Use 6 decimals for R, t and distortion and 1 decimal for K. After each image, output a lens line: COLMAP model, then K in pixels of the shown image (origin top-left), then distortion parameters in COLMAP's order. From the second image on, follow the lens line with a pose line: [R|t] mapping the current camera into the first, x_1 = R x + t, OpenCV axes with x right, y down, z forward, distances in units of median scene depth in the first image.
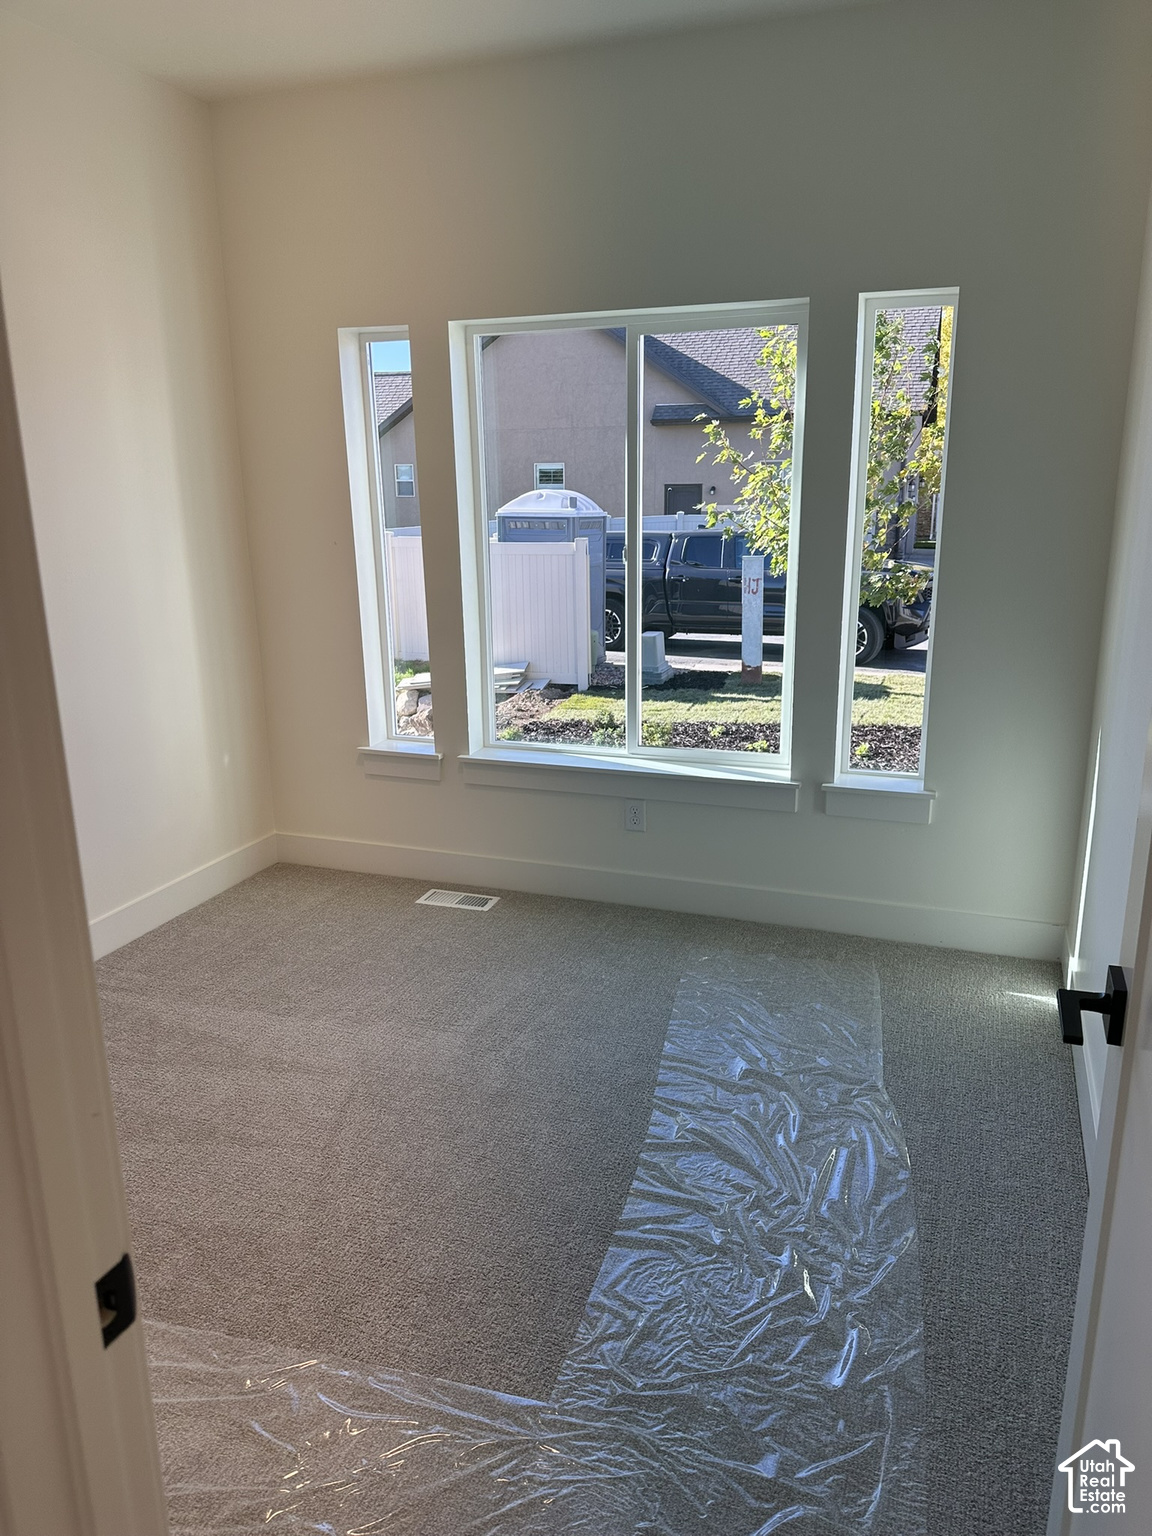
lens RADIAL K [[1069.2, 0, 576.0], [0, 1069.2, 768.0], [0, 0, 1]] dist [0.144100, -0.256556]
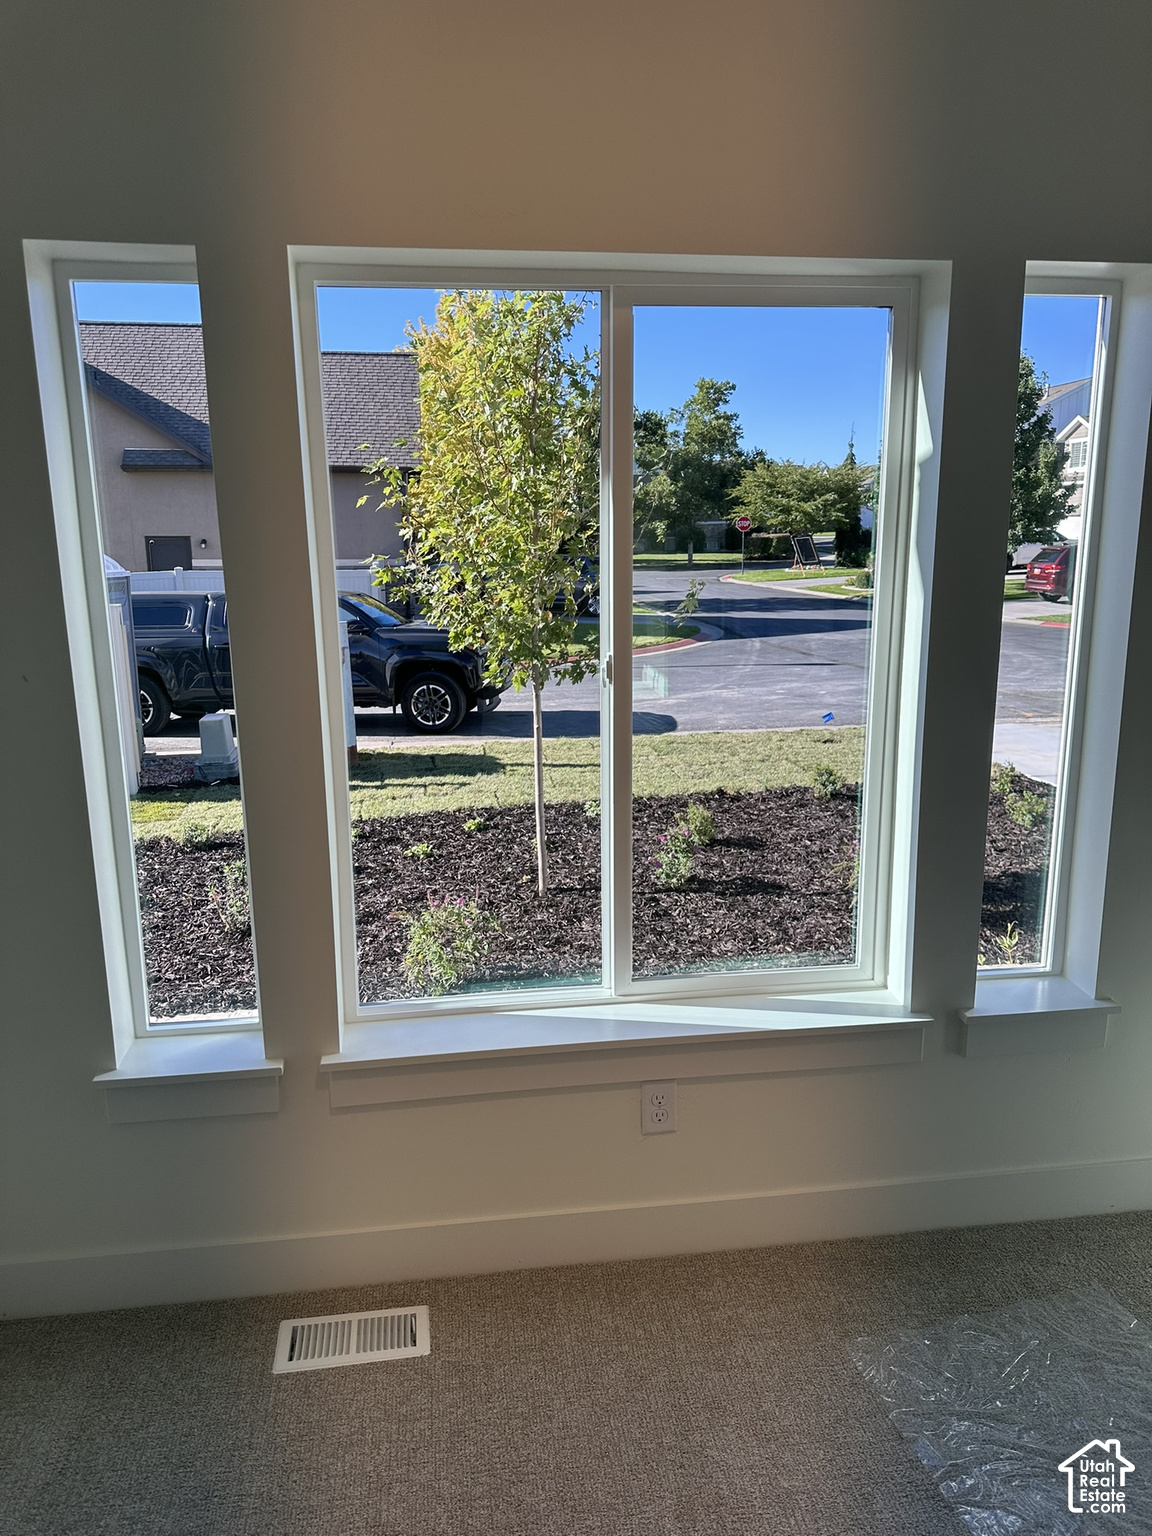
lens RADIAL K [[1069.2, 0, 576.0], [0, 1069.2, 768.0], [0, 0, 1]] dist [0.144100, -0.256556]
pose [[0.885089, -0.095335, 0.455552, -0.076197], [0.116387, 0.993035, -0.018310, -0.043213], [-0.450634, 0.069226, 0.890021, 0.153400]]
